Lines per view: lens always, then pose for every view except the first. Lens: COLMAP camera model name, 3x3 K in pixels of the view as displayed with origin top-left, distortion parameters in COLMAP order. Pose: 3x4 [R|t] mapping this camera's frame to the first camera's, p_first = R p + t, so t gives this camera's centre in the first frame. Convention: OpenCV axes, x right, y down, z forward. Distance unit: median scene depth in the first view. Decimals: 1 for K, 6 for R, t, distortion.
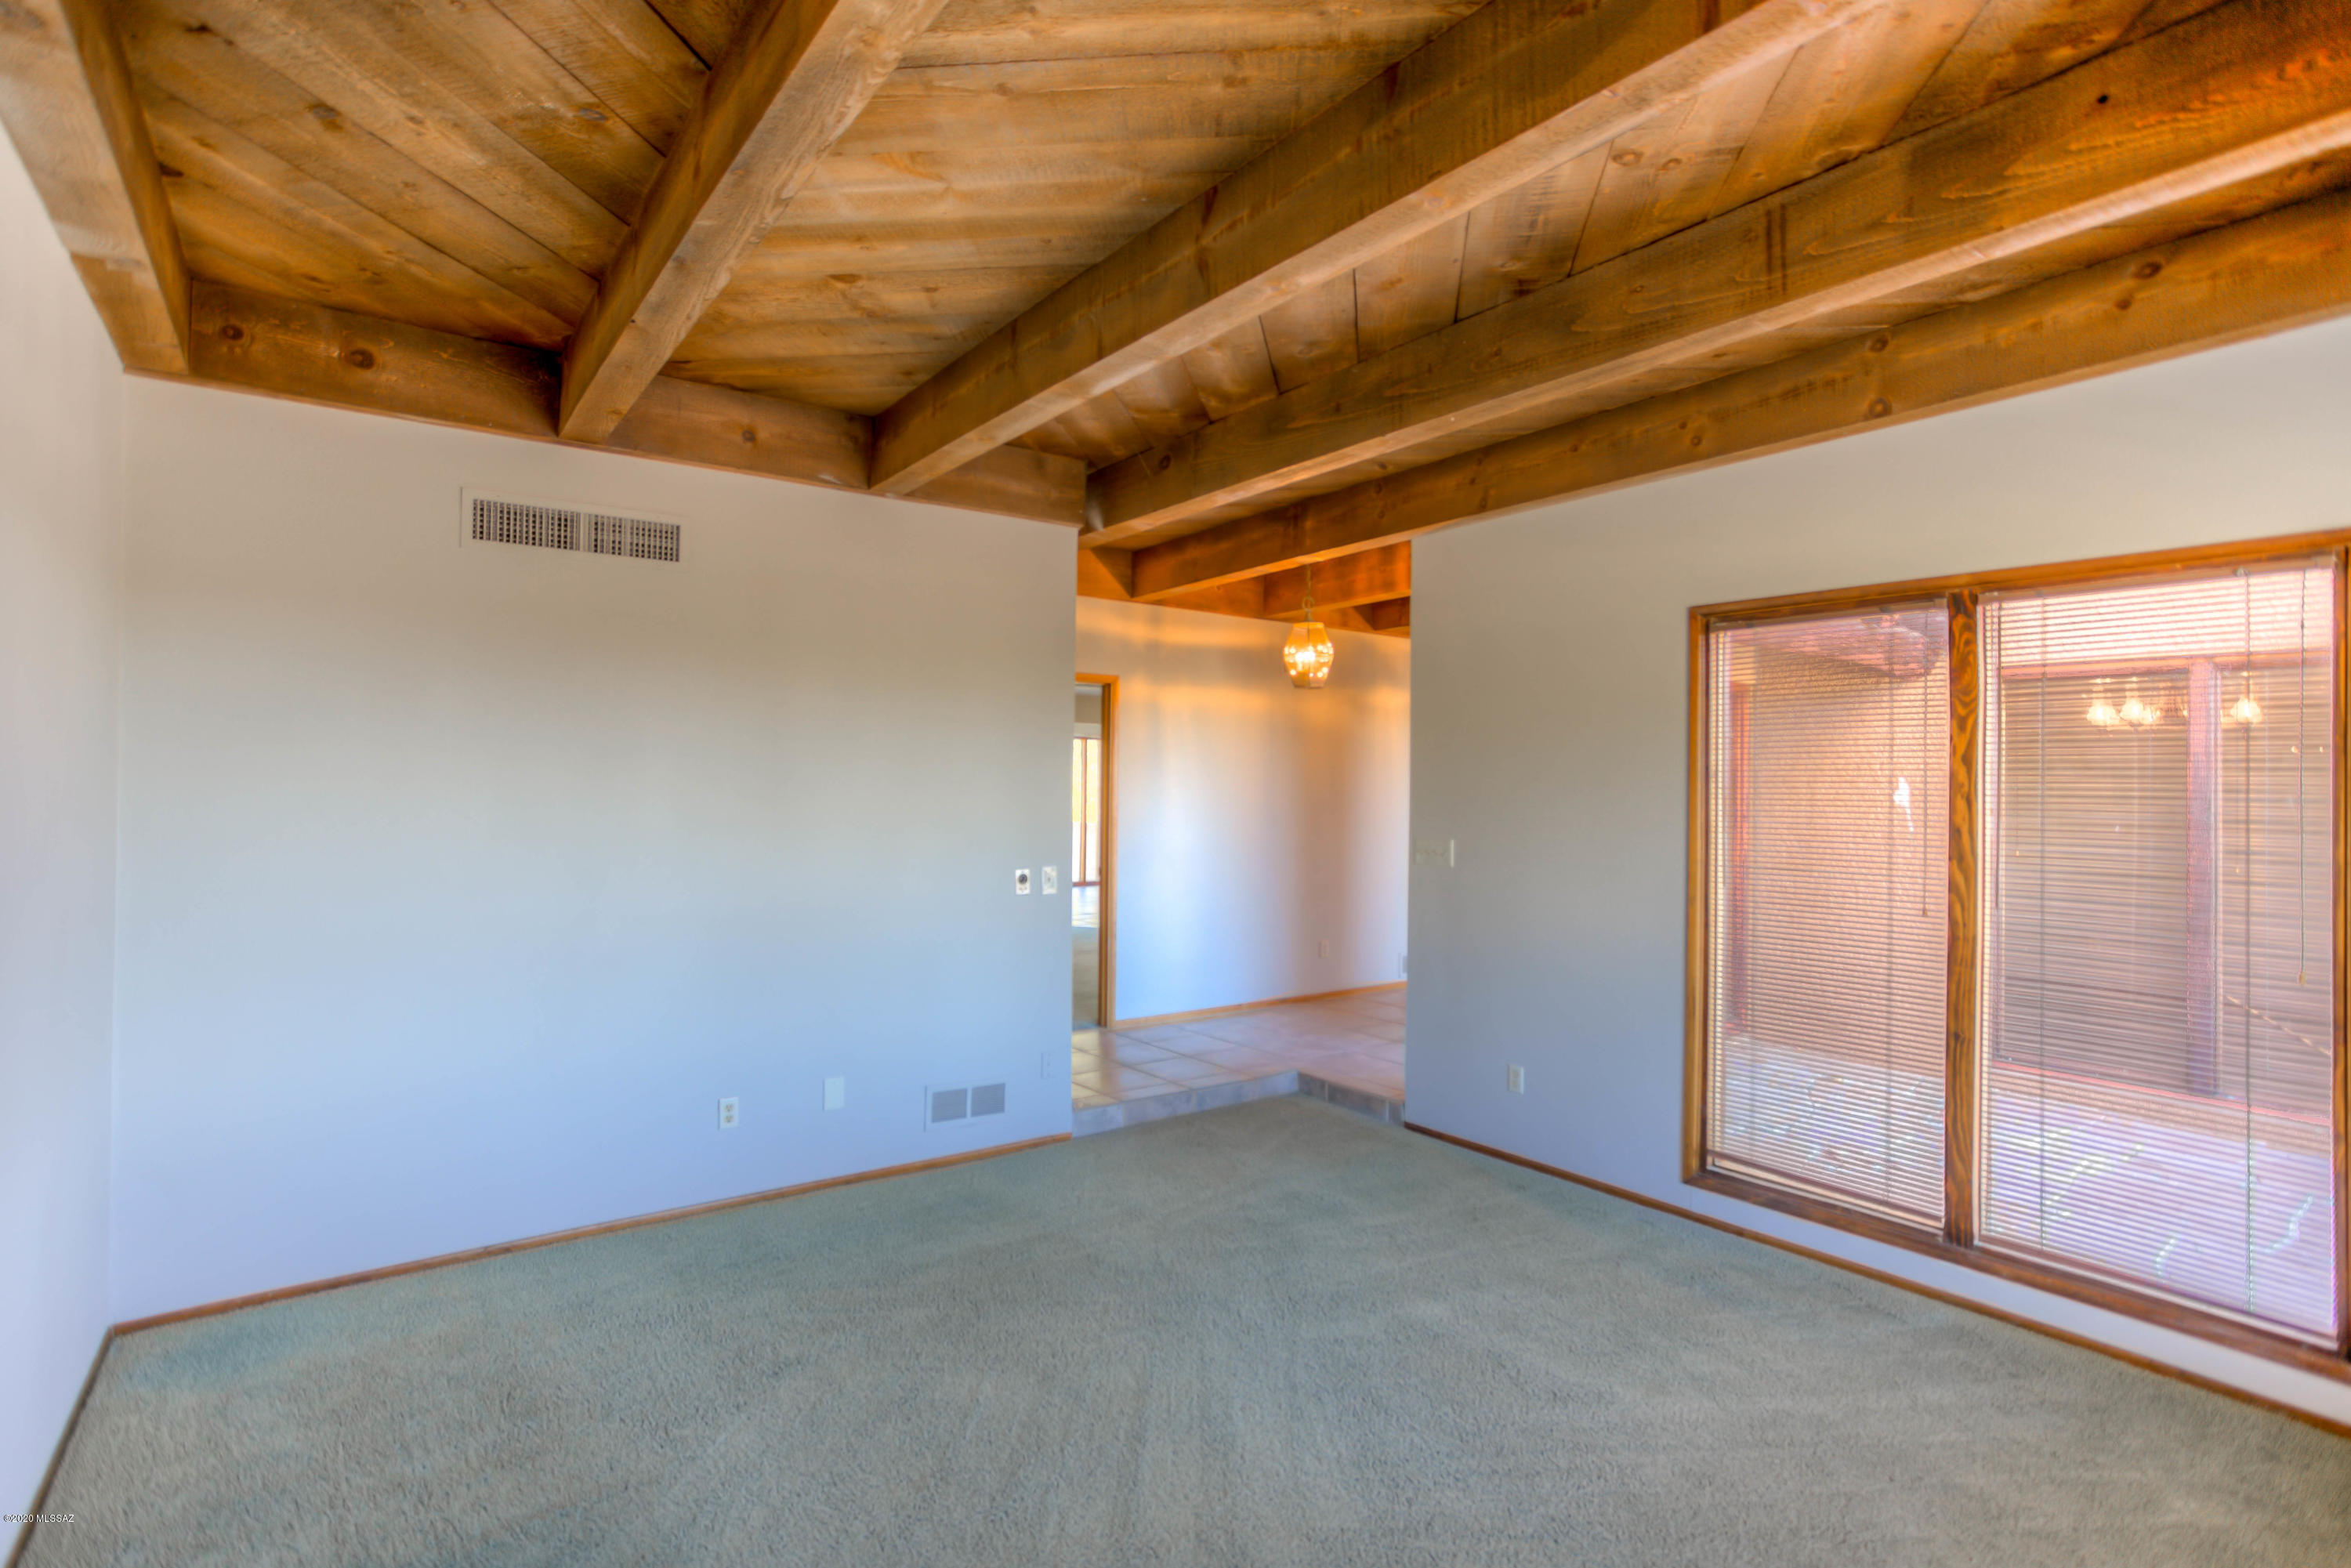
lens RADIAL K [[1170.1, 0, 1163.6], [0, 1170.1, 785.8], [0, 0, 1]] dist [-0.002947, 0.001182]
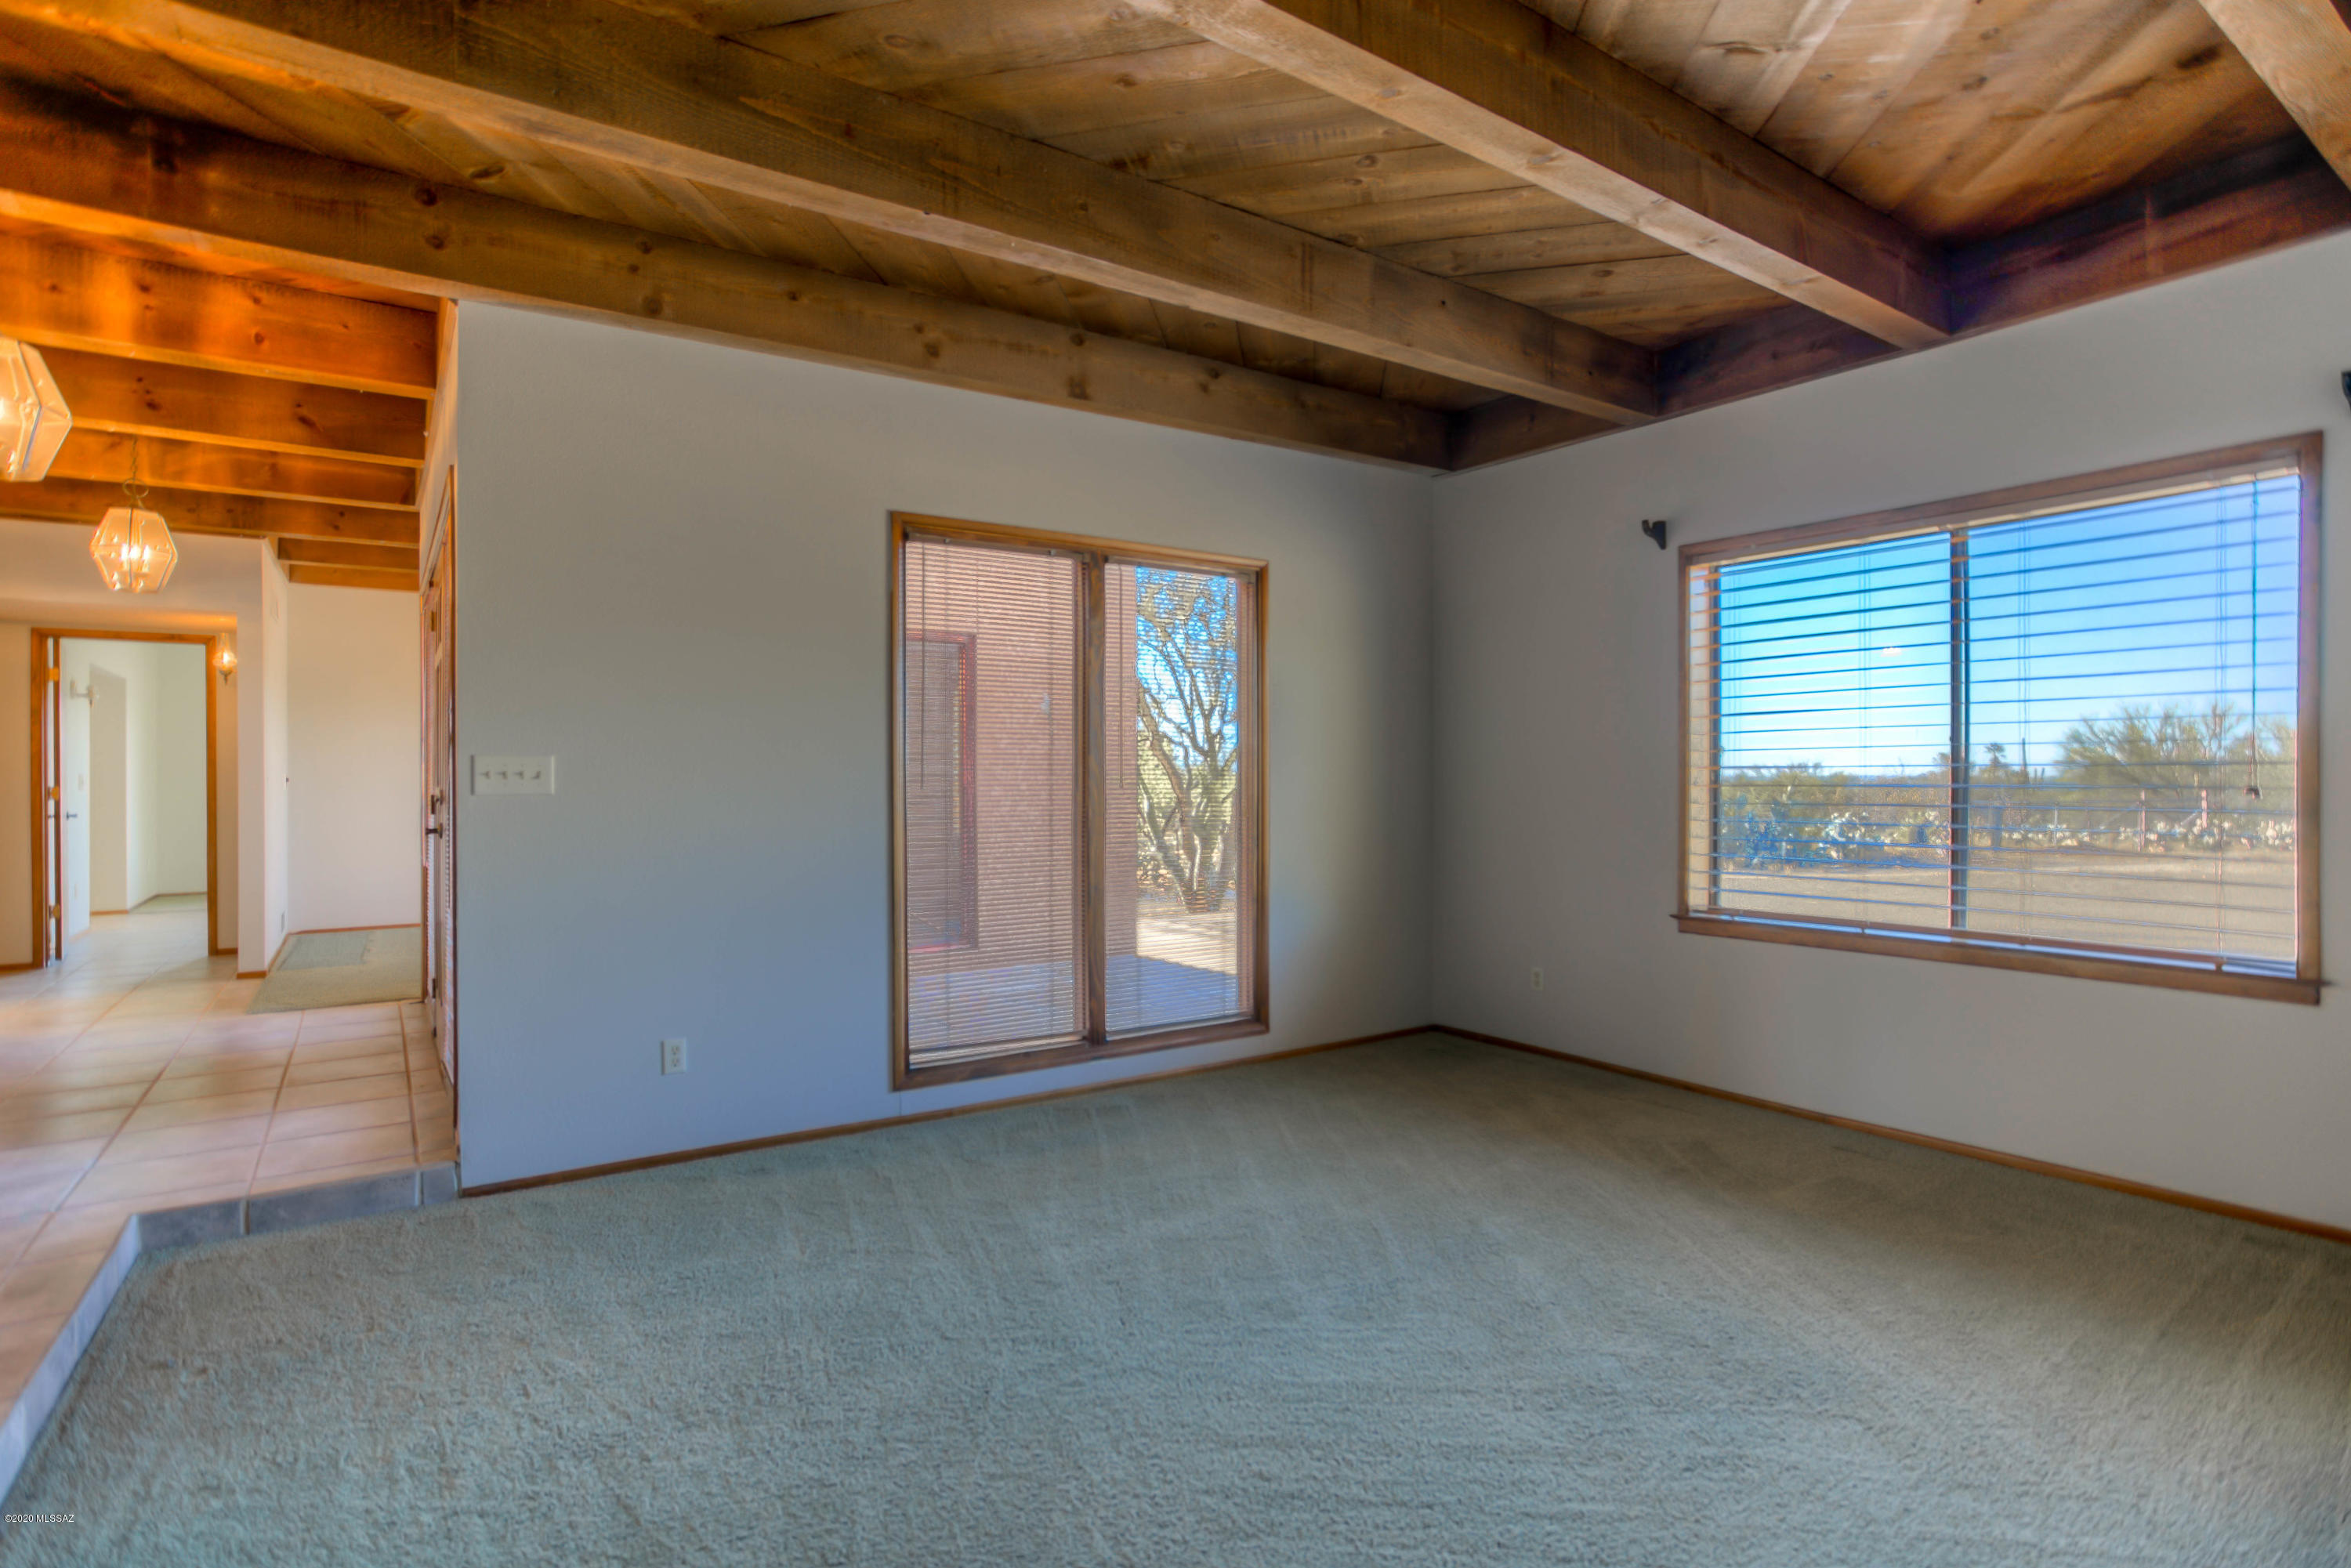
lens RADIAL K [[1170.1, 0, 1164.1], [0, 1170.1, 775.3], [0, 0, 1]] dist [-0.002947, 0.001182]
pose [[0.036350, -0.001802, 0.999337, -0.541574], [0.005915, 0.999981, 0.001588, 0.072662], [-0.999322, 0.005853, 0.036360, 0.741840]]
